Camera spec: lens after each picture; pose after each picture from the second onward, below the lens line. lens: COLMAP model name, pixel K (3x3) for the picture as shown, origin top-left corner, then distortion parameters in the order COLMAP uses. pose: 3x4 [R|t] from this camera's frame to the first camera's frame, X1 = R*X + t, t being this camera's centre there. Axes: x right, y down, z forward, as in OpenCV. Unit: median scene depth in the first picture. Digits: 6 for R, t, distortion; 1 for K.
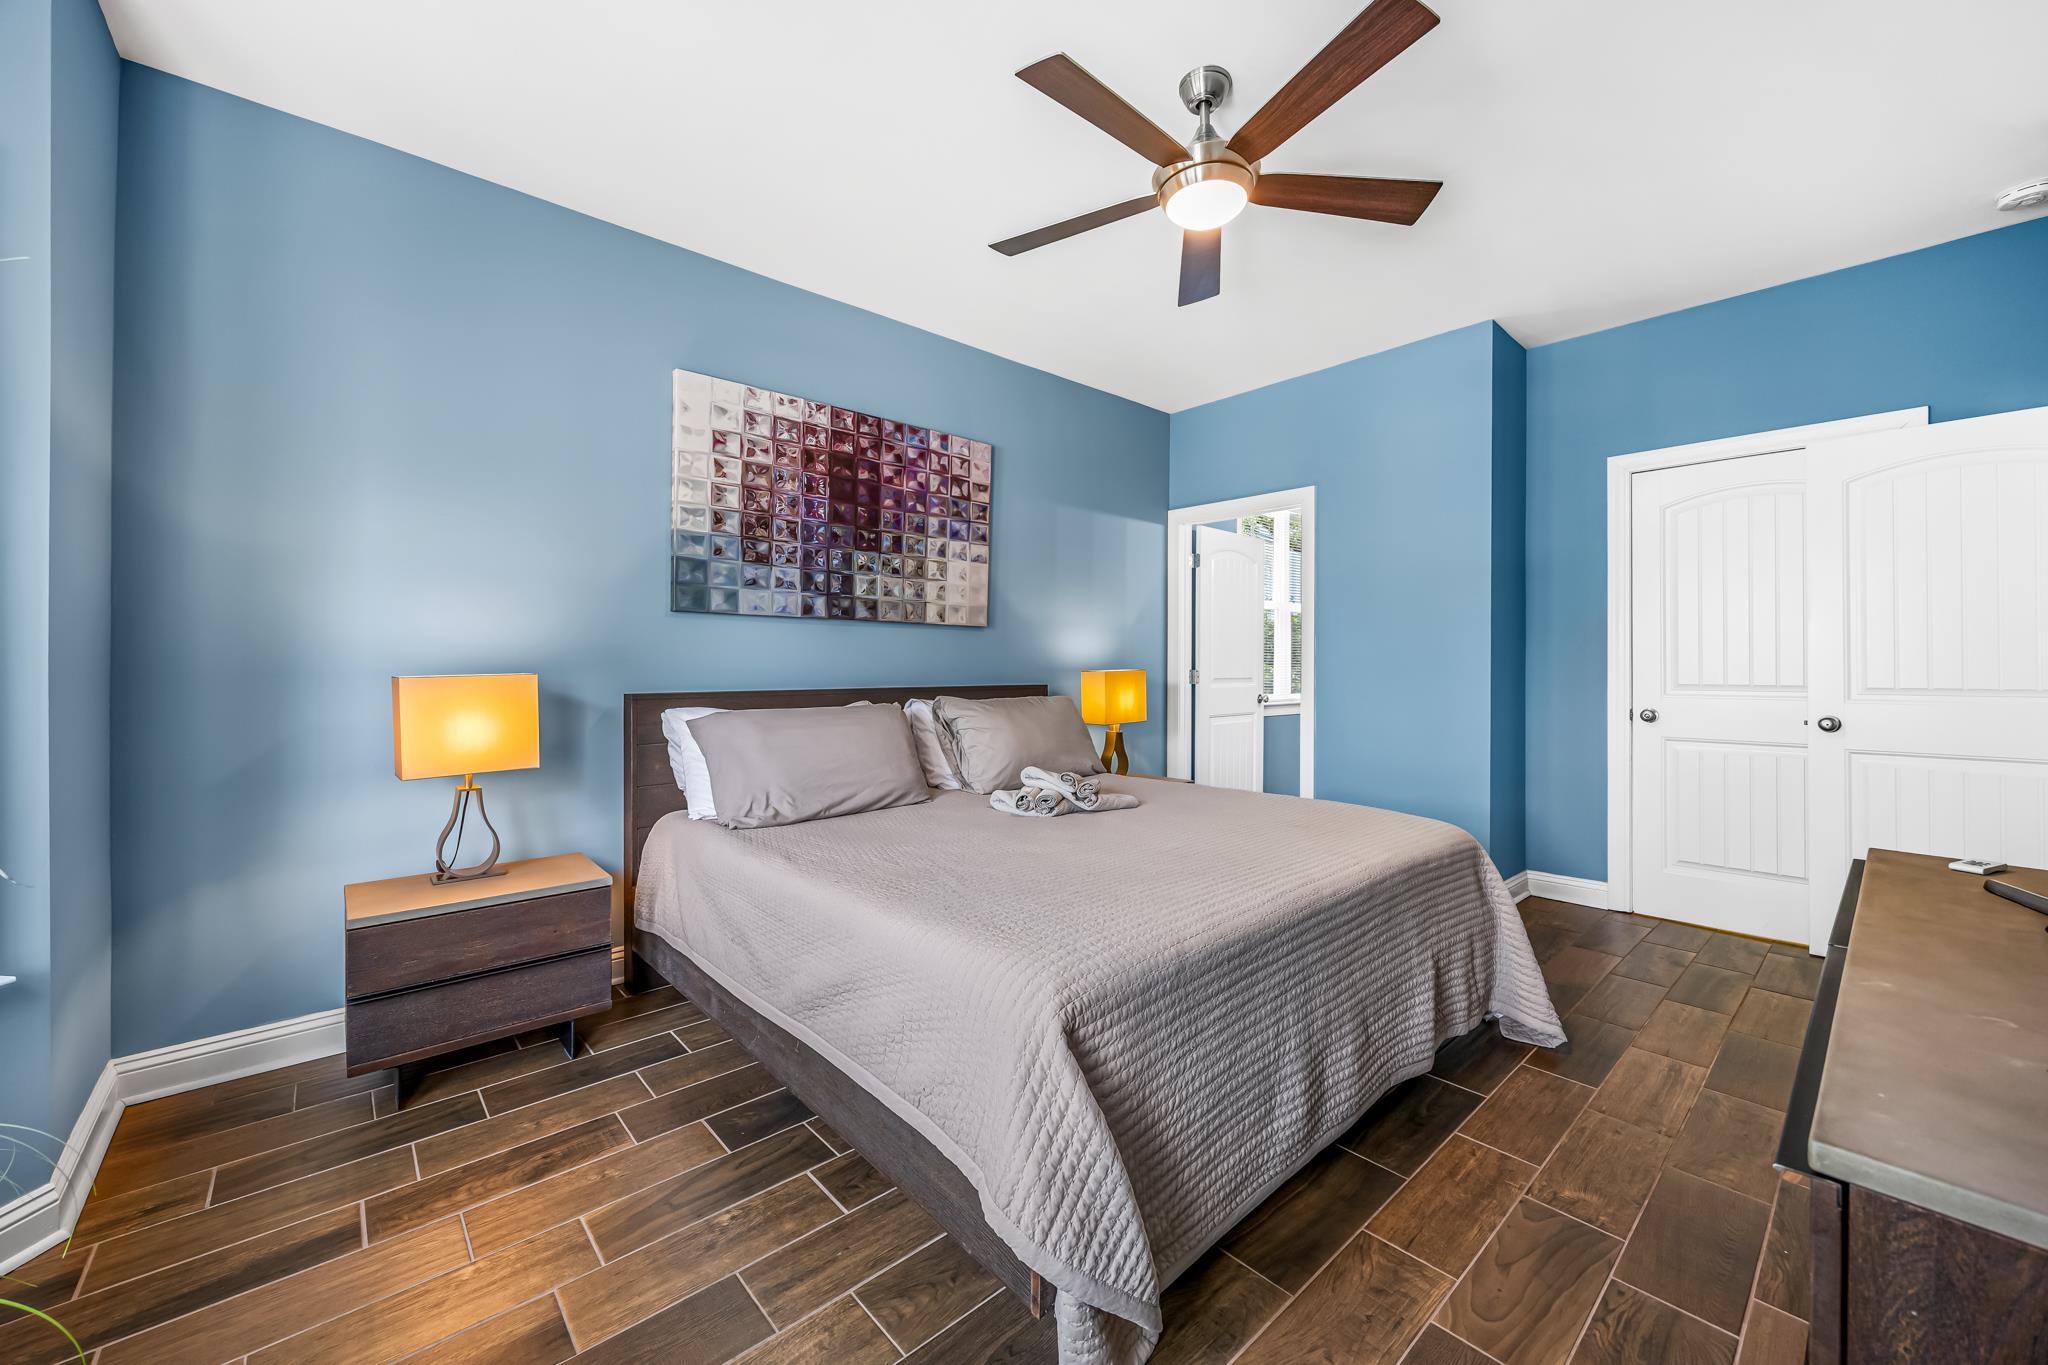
lens RADIAL K [[797.1, 0, 1025.1], [0, 797.1, 662.8], [0, 0, 1]] dist [0.010188, 0.000352]
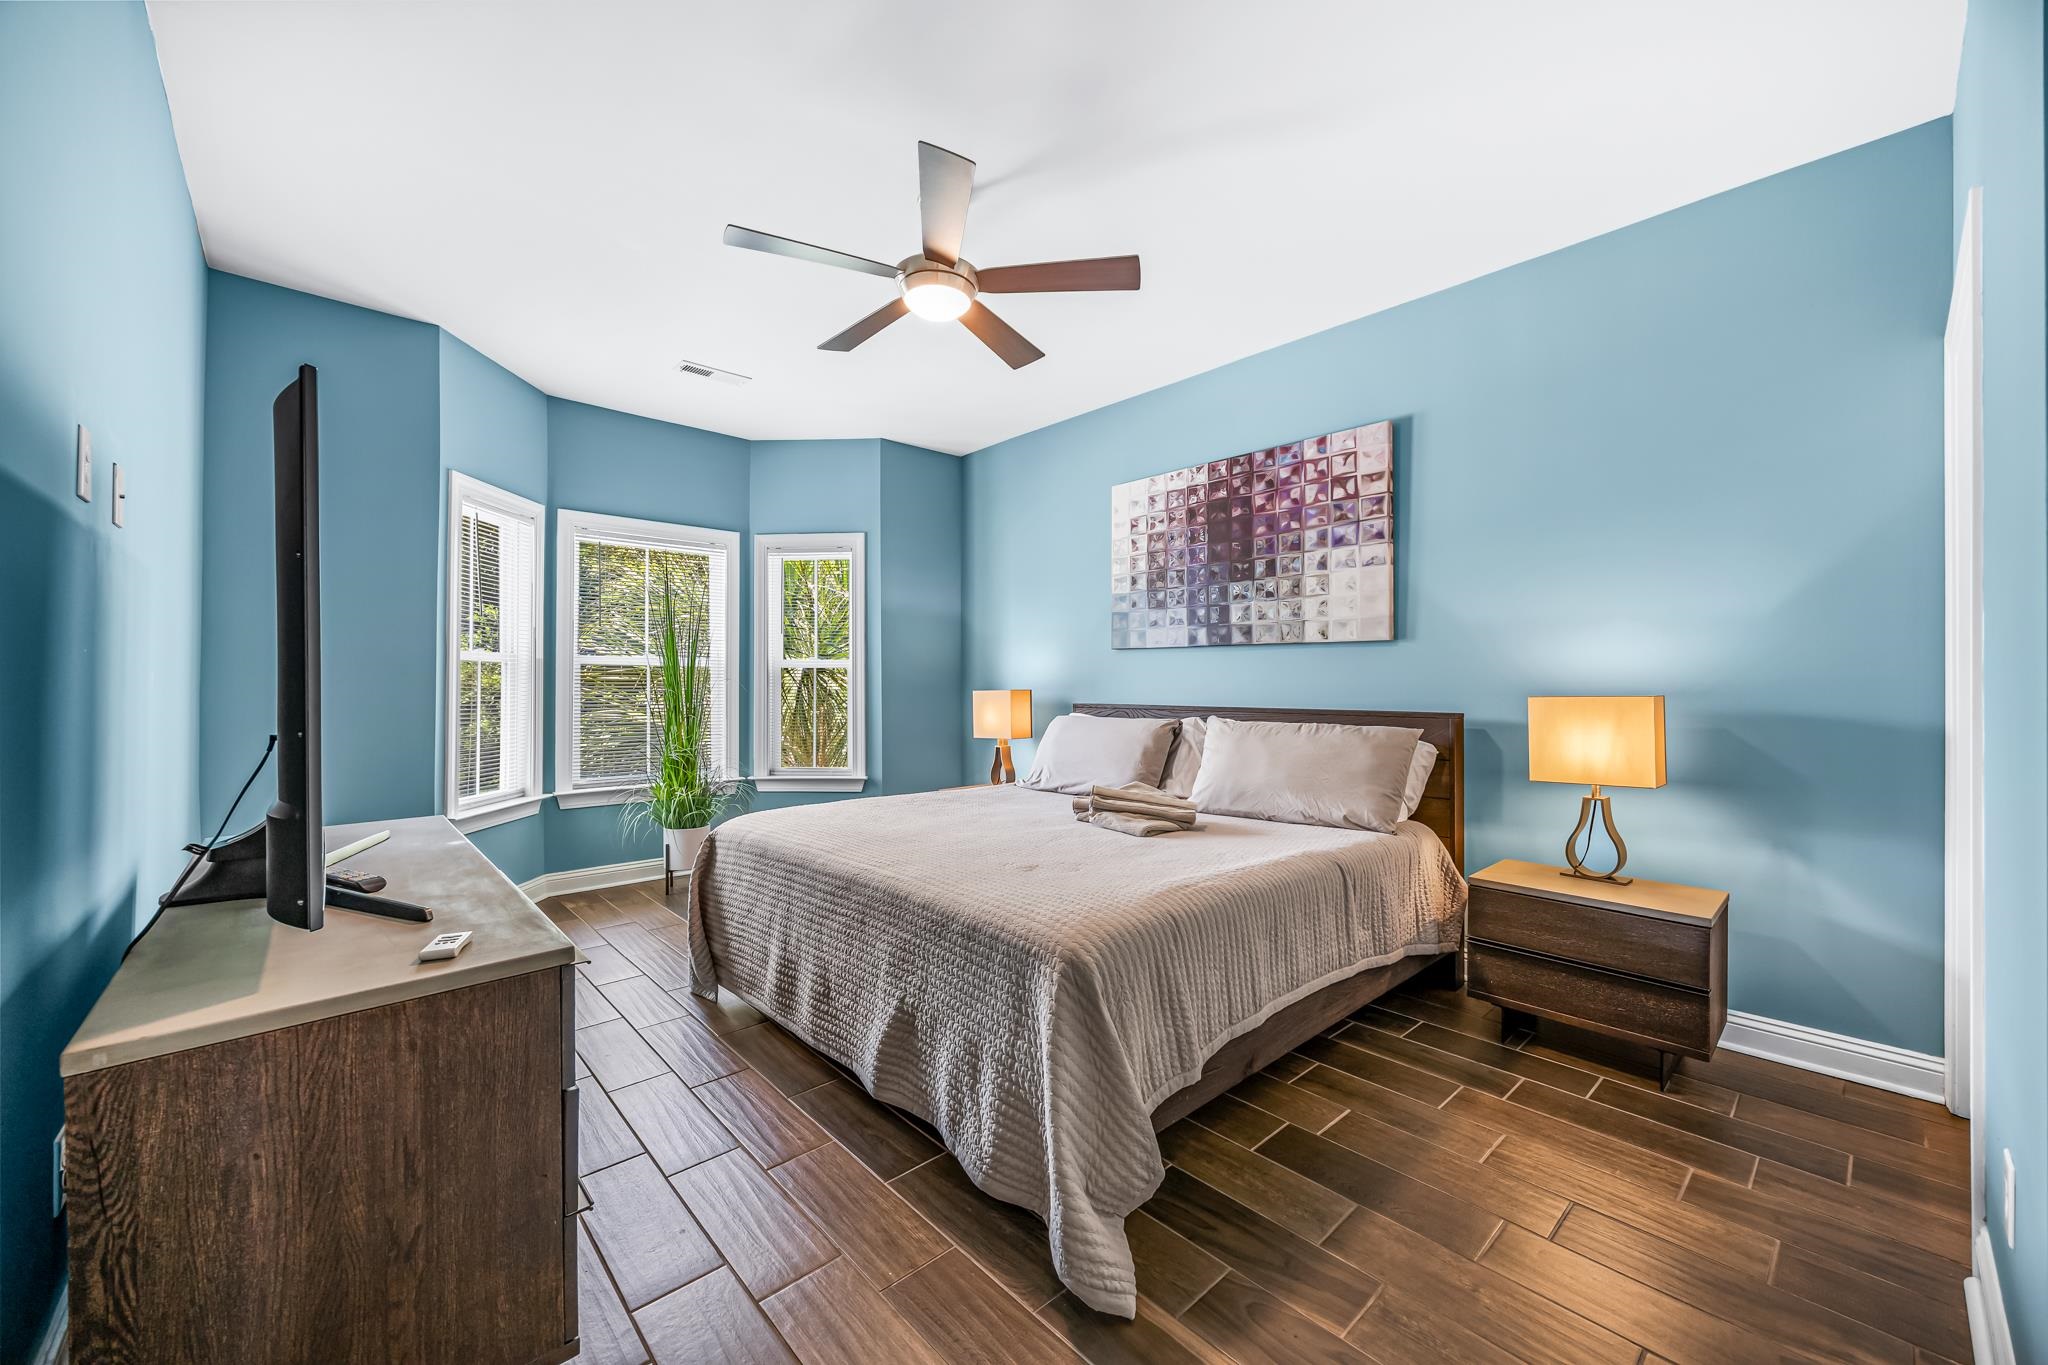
lens RADIAL K [[797.1, 0, 1020.6], [0, 797.1, 682.1], [0, 0, 1]] dist [0.010188, 0.000352]
pose [[-0.006541, -0.001419, -0.999978, 0.884016], [-0.001367, 0.999998, -0.001410, -0.000592], [0.999978, 0.001358, -0.006543, 0.703927]]
